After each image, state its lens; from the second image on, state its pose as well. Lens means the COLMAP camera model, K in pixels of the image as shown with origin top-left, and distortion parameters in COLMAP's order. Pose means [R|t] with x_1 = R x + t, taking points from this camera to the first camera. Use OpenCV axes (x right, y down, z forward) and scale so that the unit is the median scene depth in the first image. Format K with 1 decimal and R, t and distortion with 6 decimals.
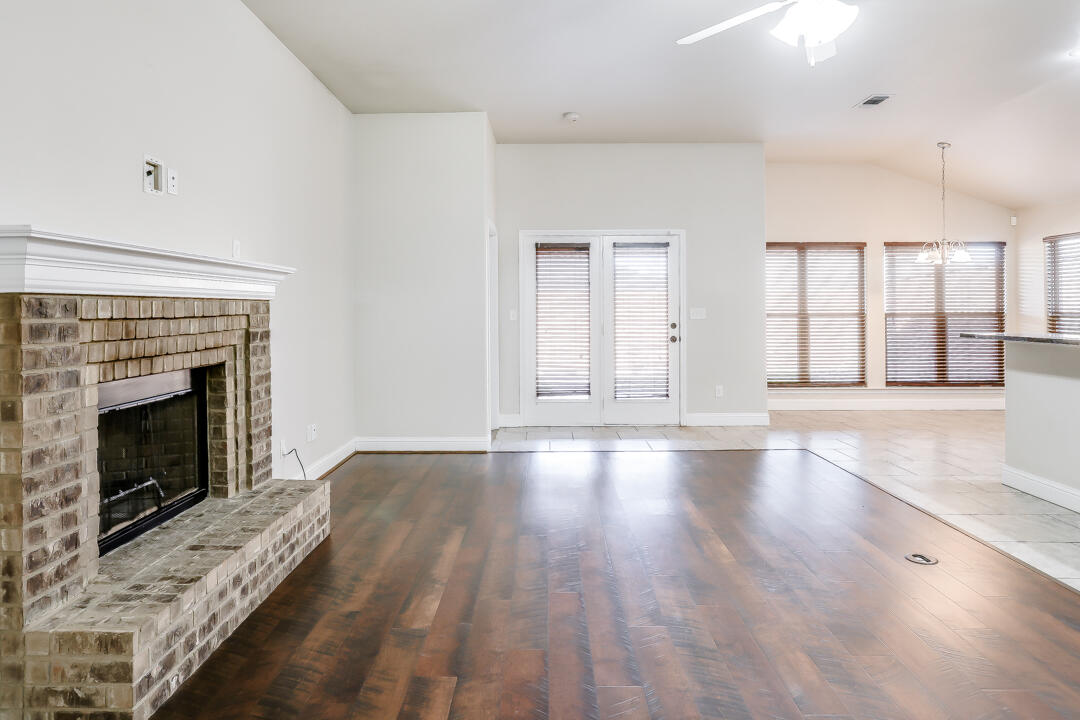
lens RADIAL K [[633.4, 0, 579.6], [0, 633.4, 301.6], [0, 0, 1]] dist [-0.010687, 0.000728]
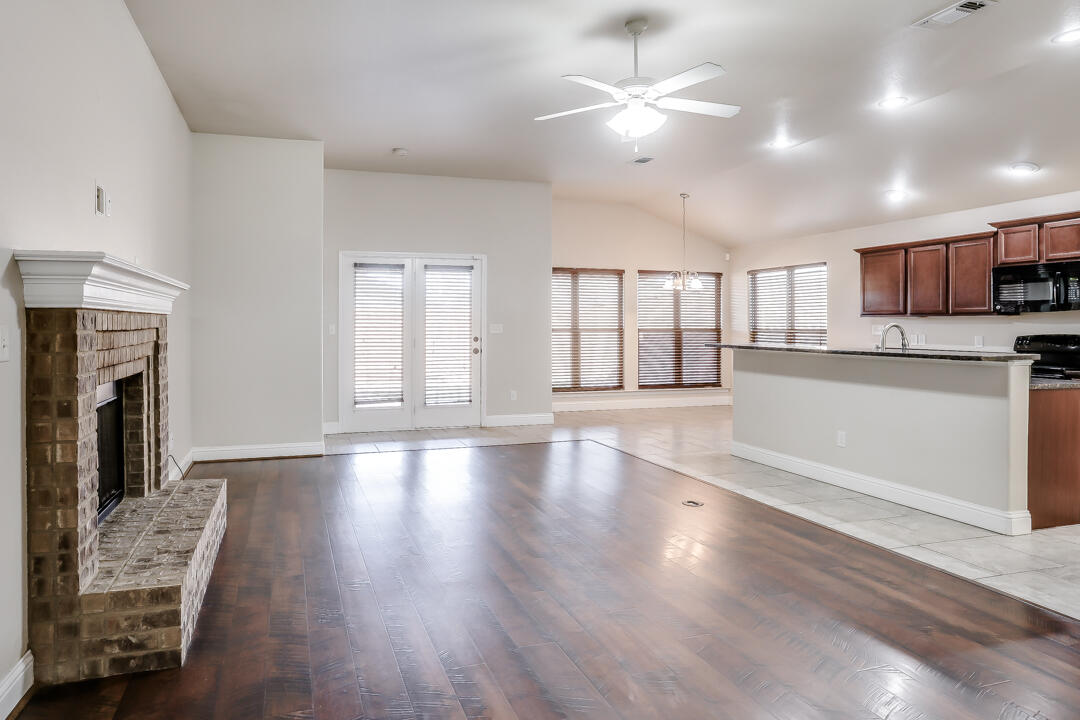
lens RADIAL K [[631.3, 0, 522.1], [0, 631.3, 322.6], [0, 0, 1]] dist [-0.020645, 0.000856]
pose [[0.950194, 0.005911, 0.311603, -0.266311], [-0.008592, 0.999937, 0.007233, -0.001425], [-0.311541, -0.009550, 0.950185, -0.213239]]
